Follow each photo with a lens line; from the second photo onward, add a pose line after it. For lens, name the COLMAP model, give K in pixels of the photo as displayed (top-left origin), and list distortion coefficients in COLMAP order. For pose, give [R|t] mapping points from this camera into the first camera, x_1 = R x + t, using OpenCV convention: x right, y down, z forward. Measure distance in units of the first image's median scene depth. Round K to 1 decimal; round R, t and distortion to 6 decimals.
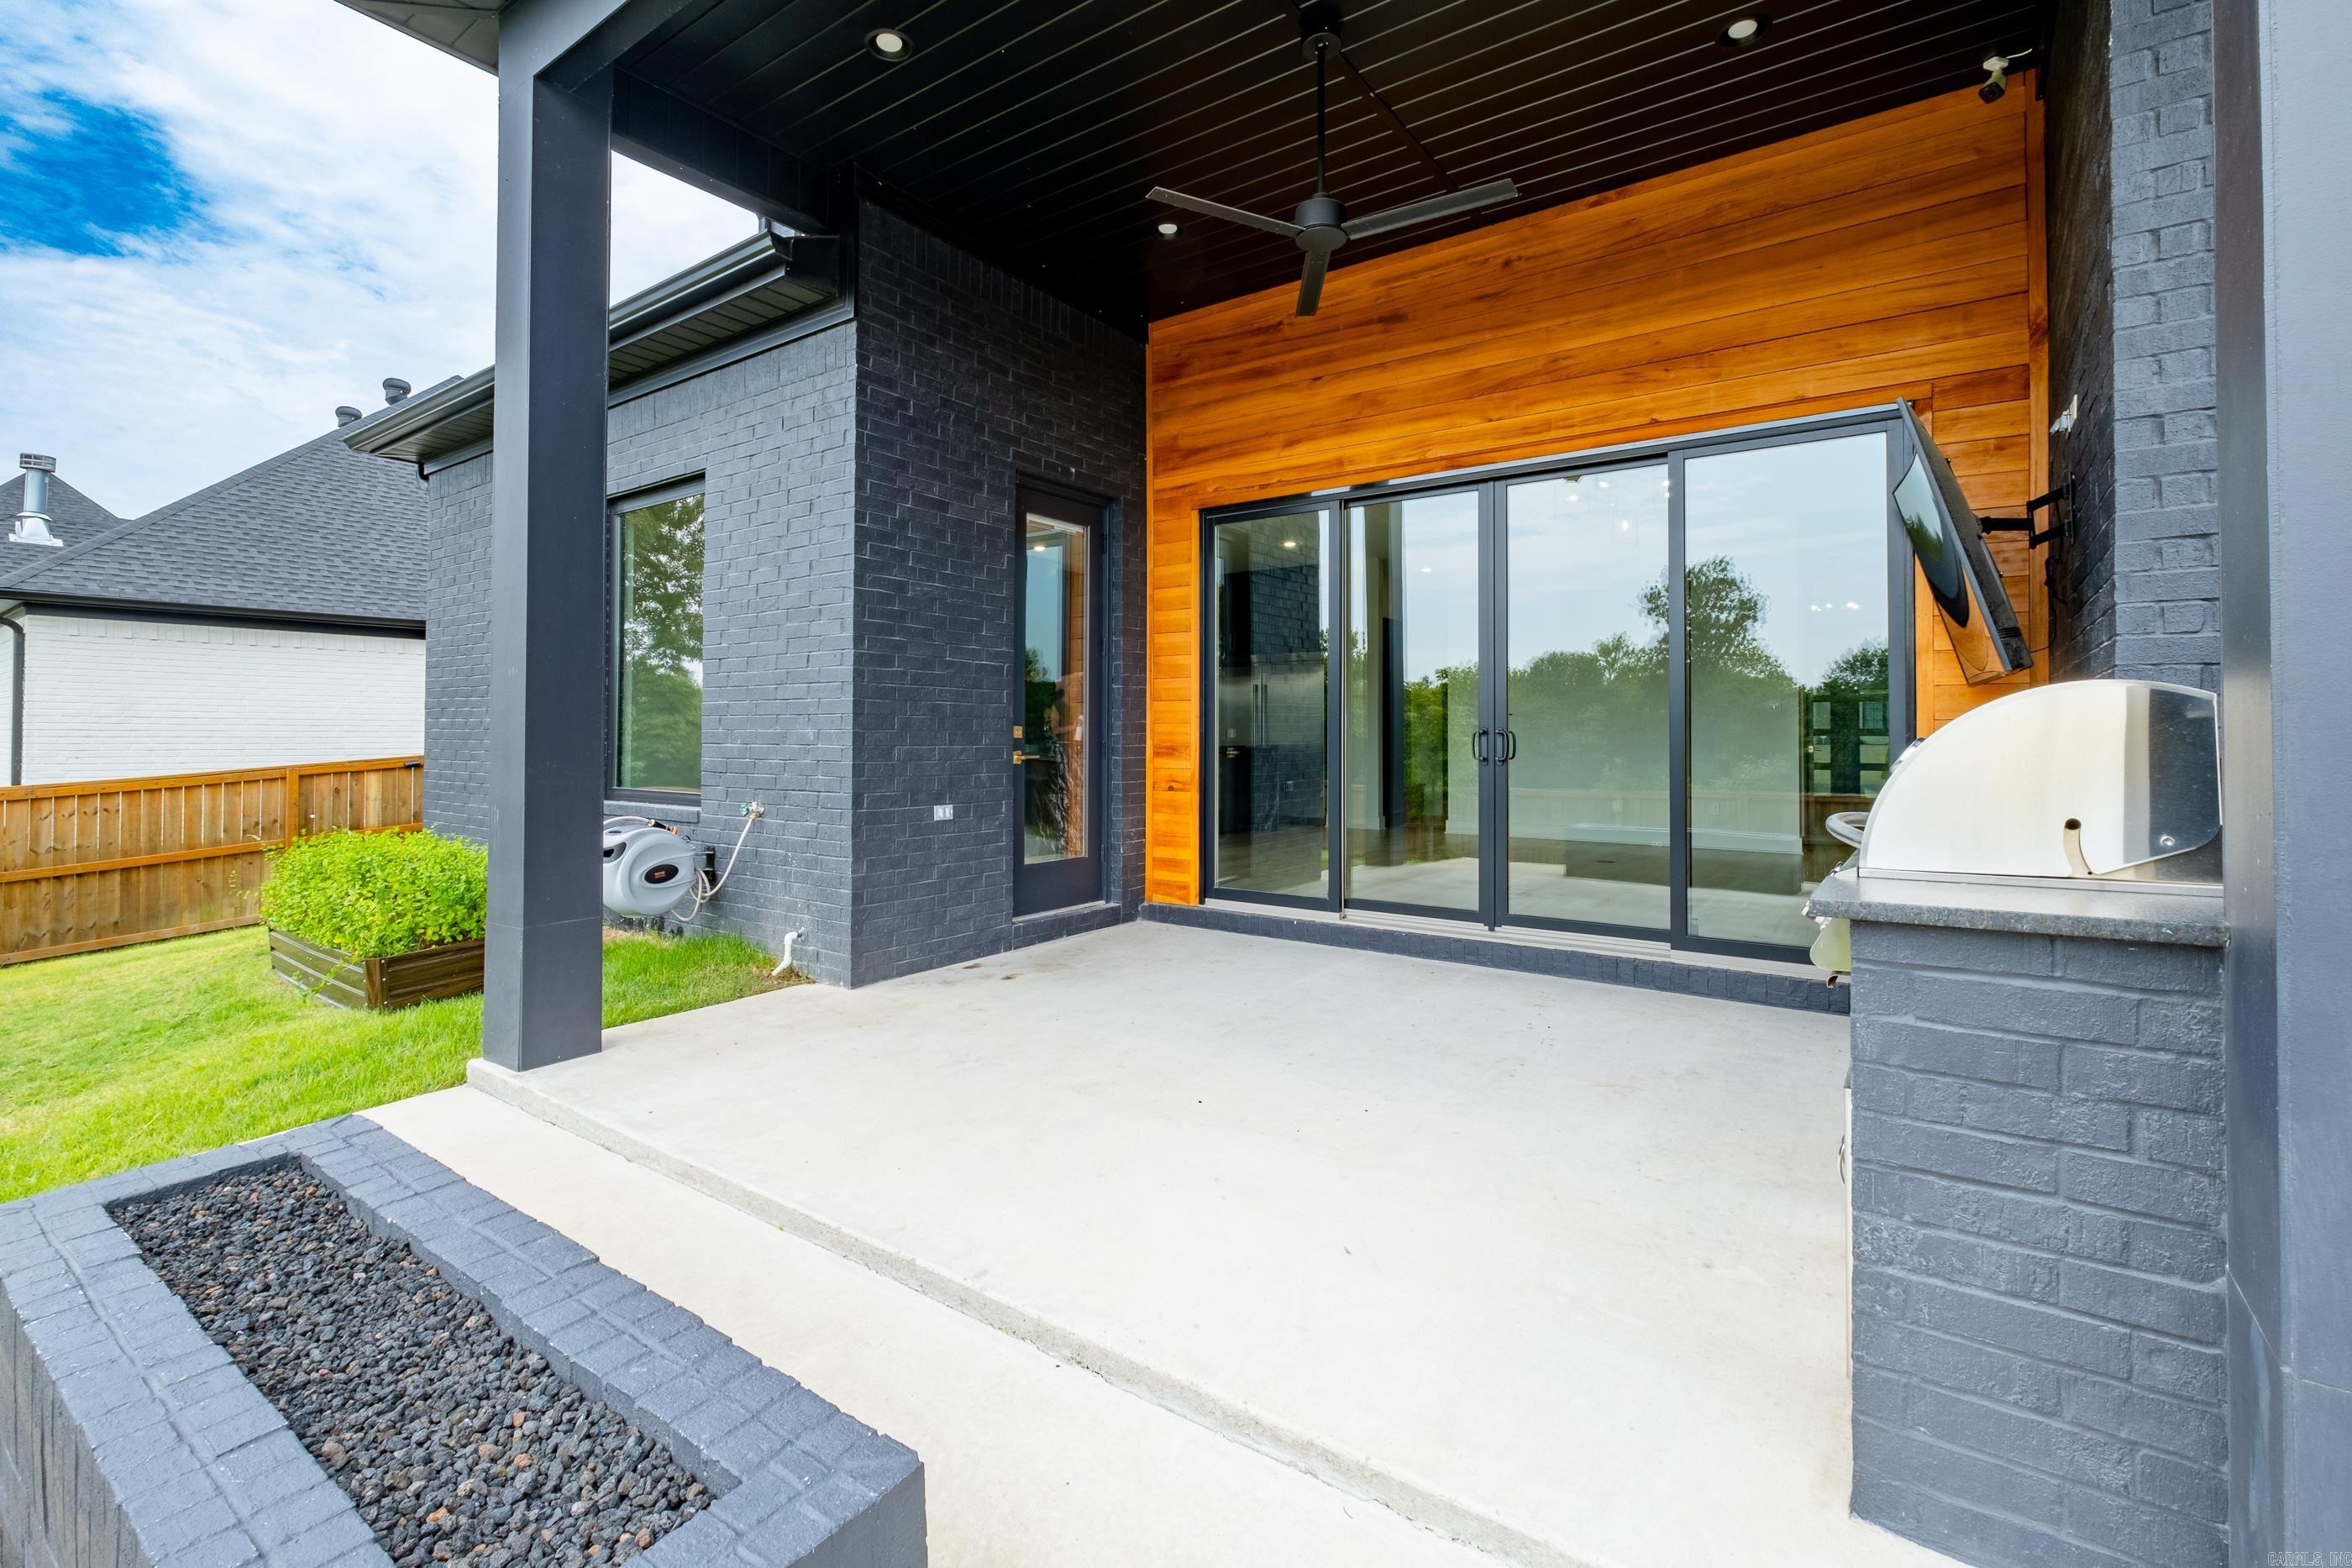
lens RADIAL K [[1055.4, 0, 1194.2], [0, 1055.4, 716.4], [0, 0, 1]] dist [-0.000107, -0.000074]
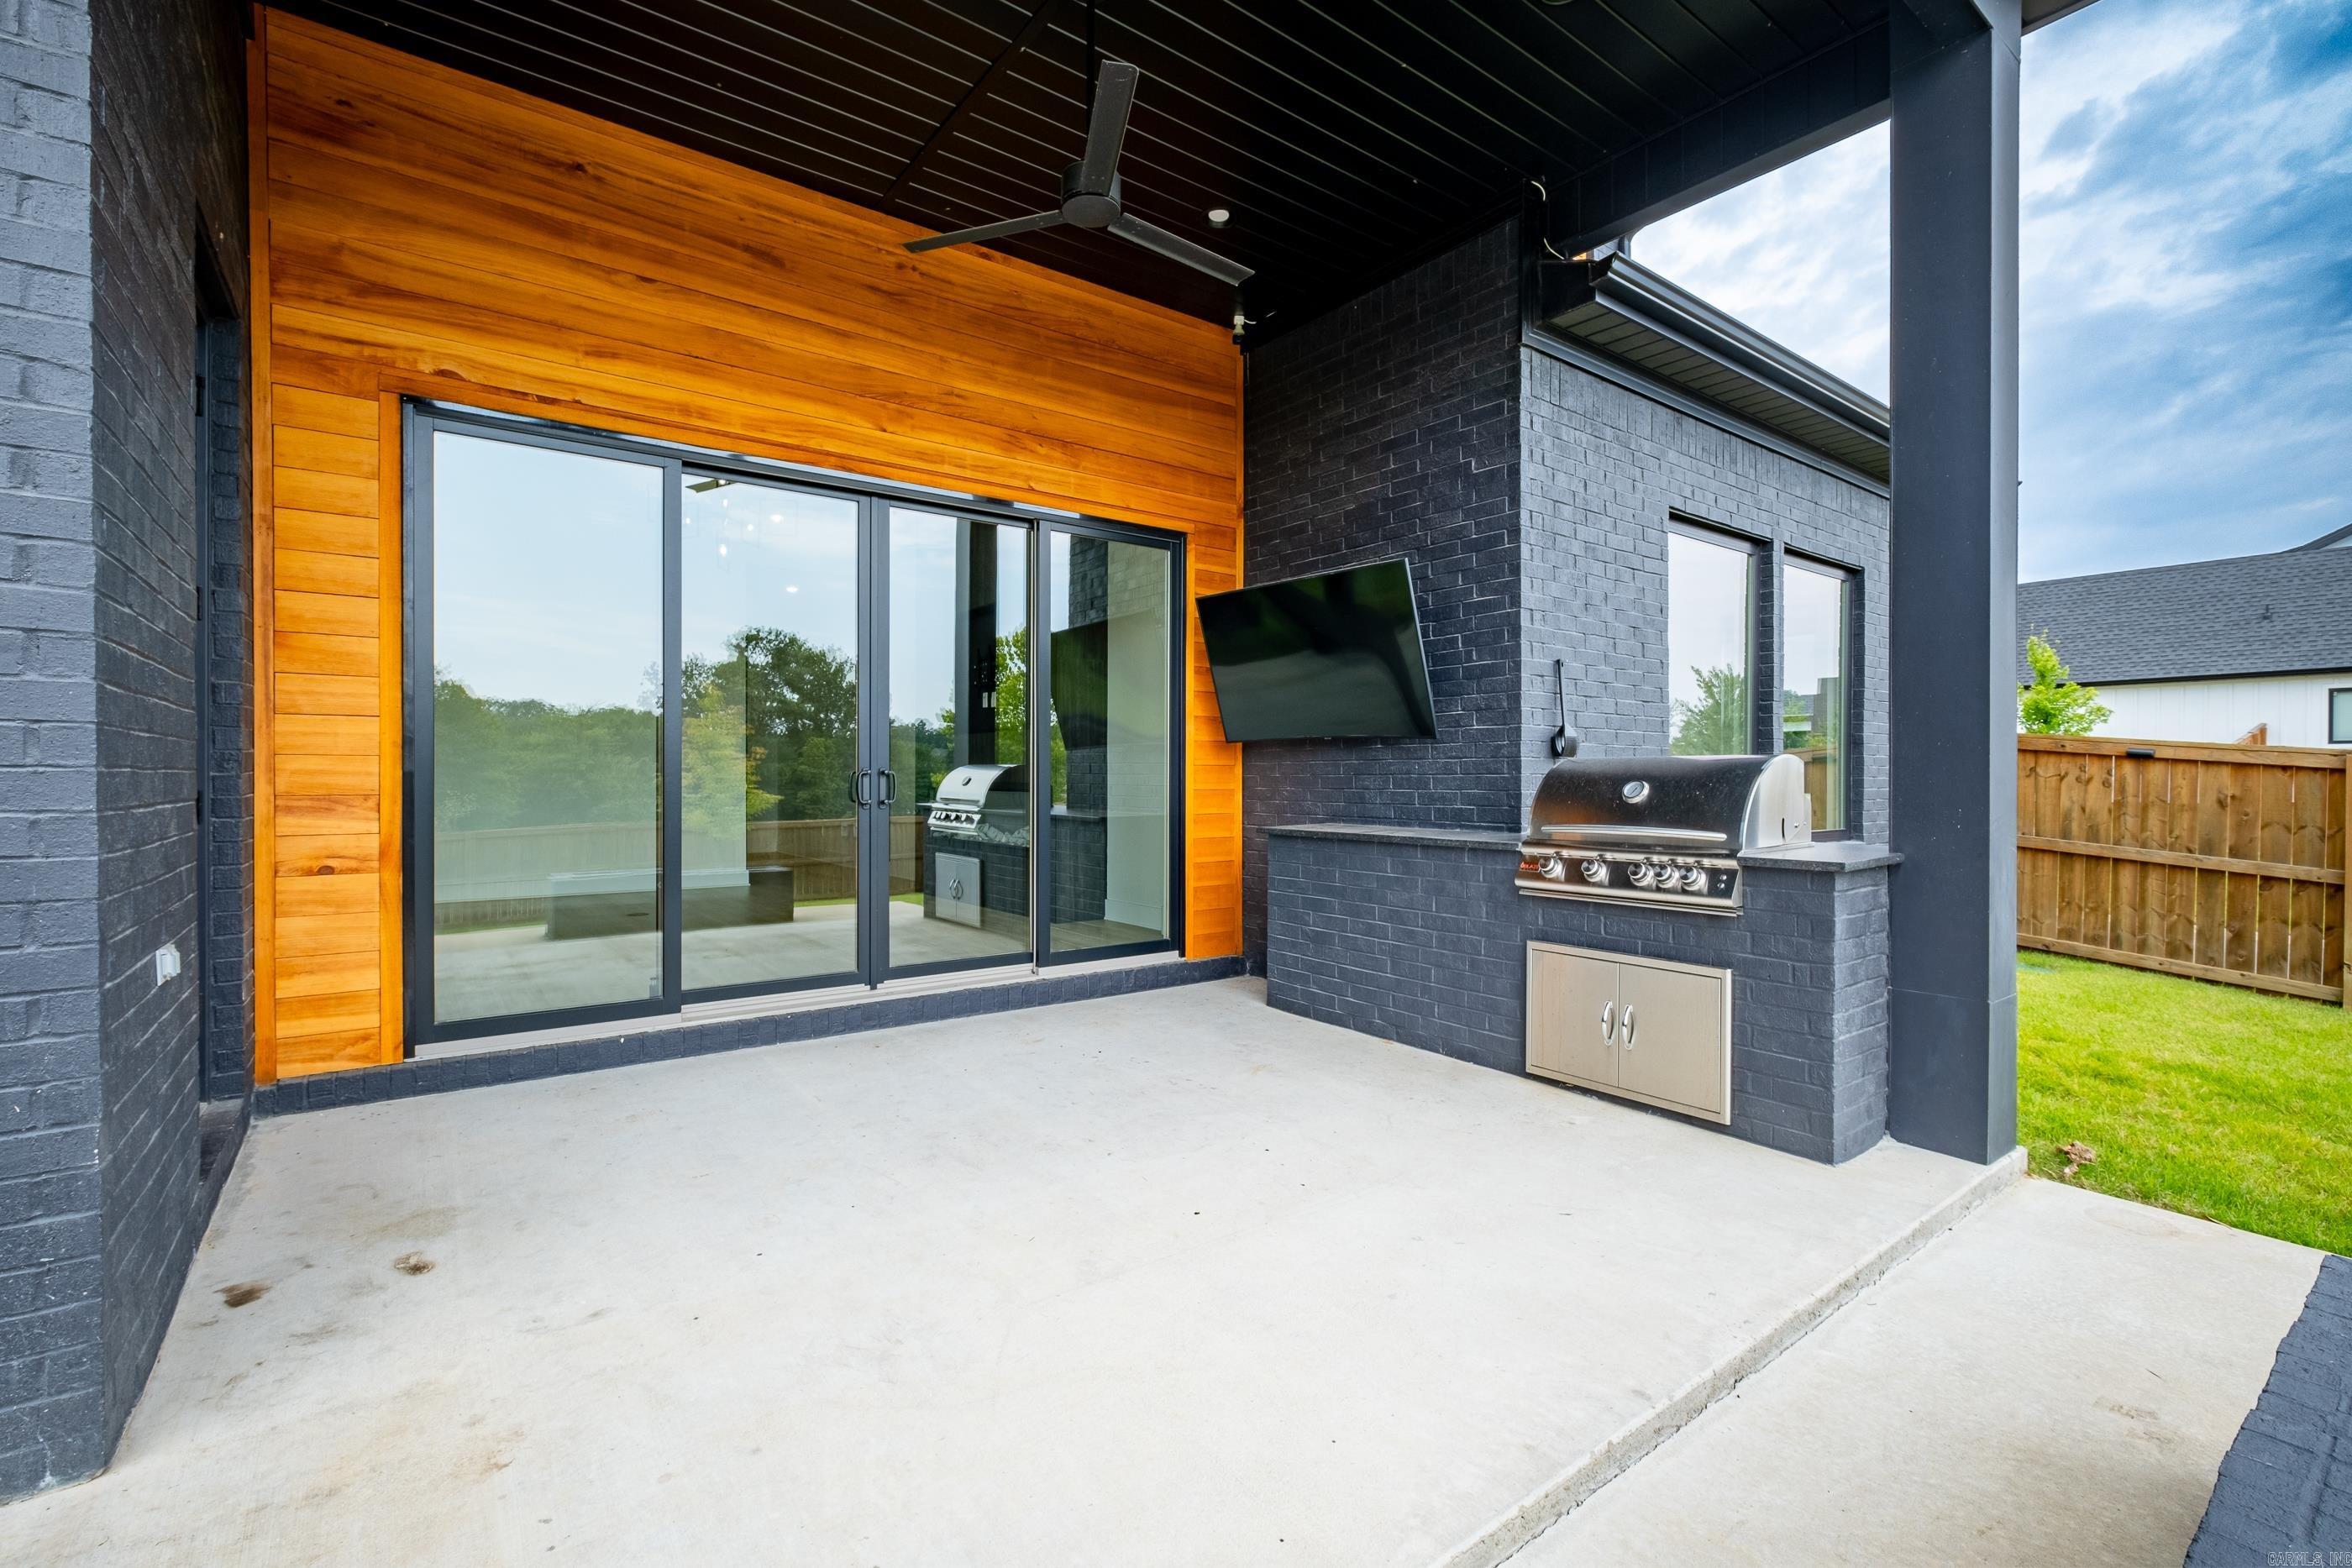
lens RADIAL K [[1030.8, 0, 1175.8], [0, 1030.8, 779.1], [0, 0, 1]] dist [-0.000338, -0.000003]
pose [[0.308117, -0.005786, 0.951331, -0.467174], [-0.019704, 0.999728, 0.012462, 0.004162], [-0.951145, -0.022584, 0.307919, 0.457952]]
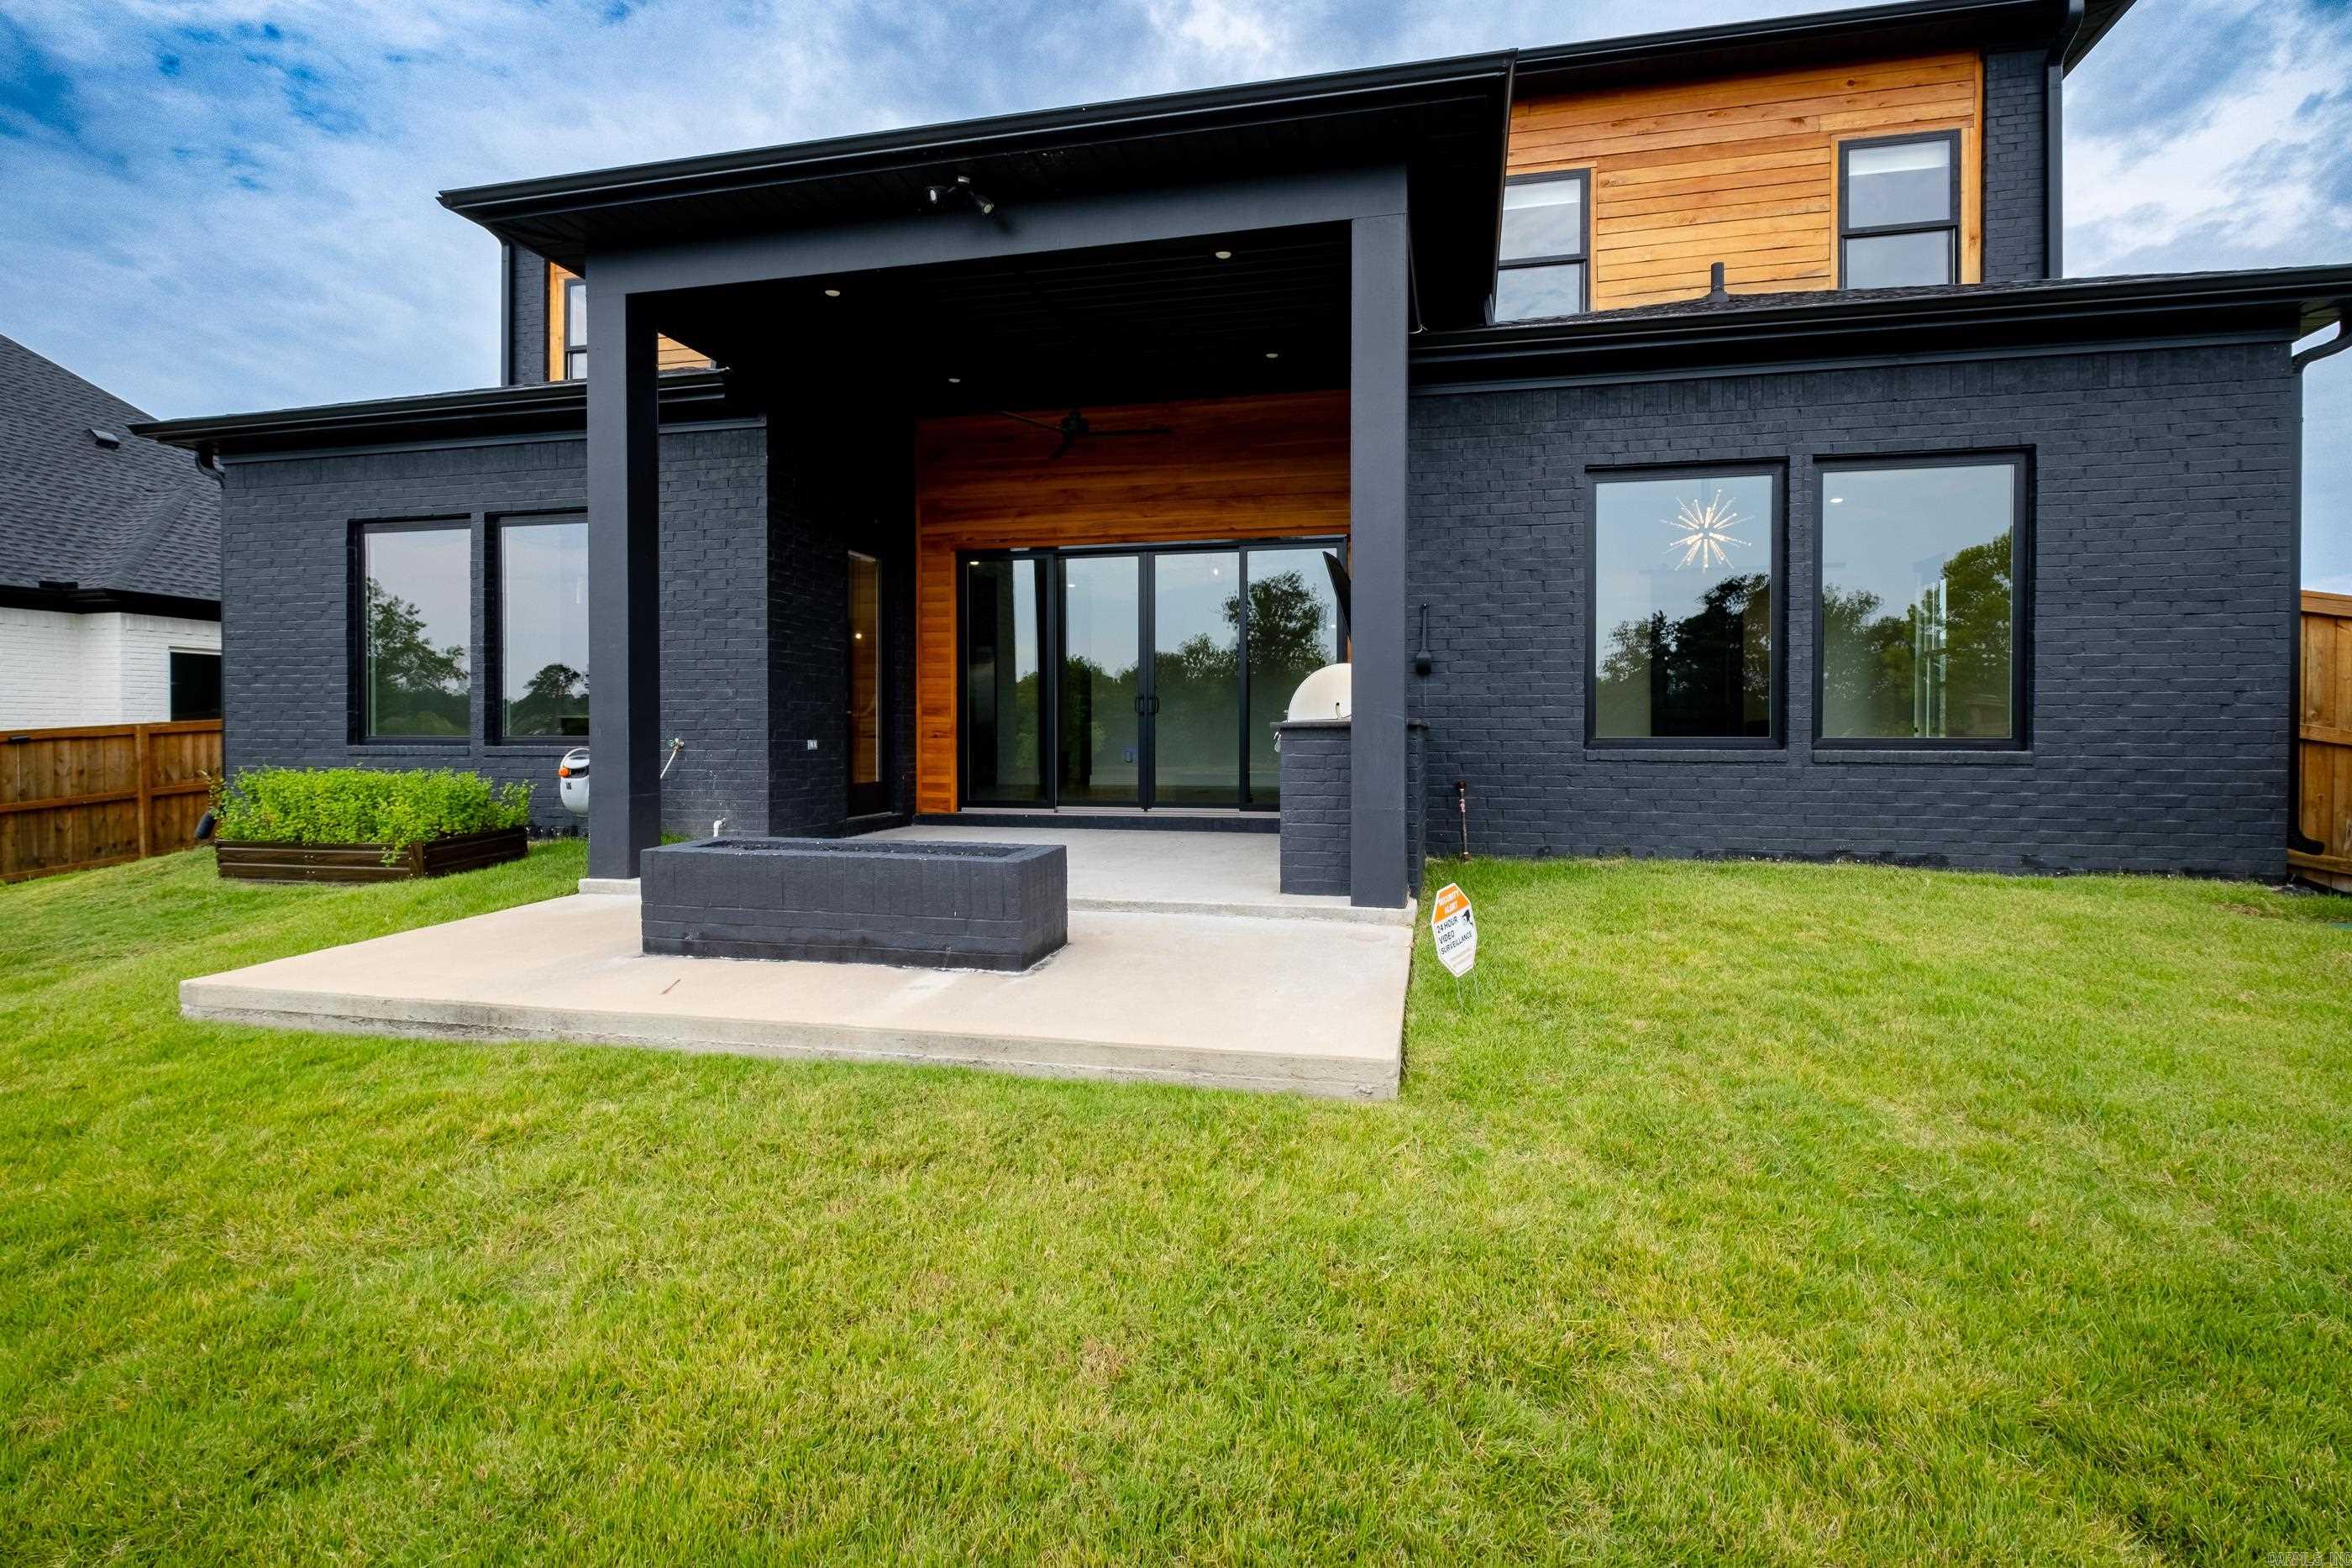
lens RADIAL K [[1130.4, 0, 1216.5], [0, 1130.4, 748.3], [0, 0, 1]] dist [0.032764, -0.009307]
pose [[0.922885, -0.007255, 0.385007, -0.315474], [-0.003382, 0.999631, 0.026945, 0.047038], [-0.385060, -0.026169, 0.922520, -0.733650]]
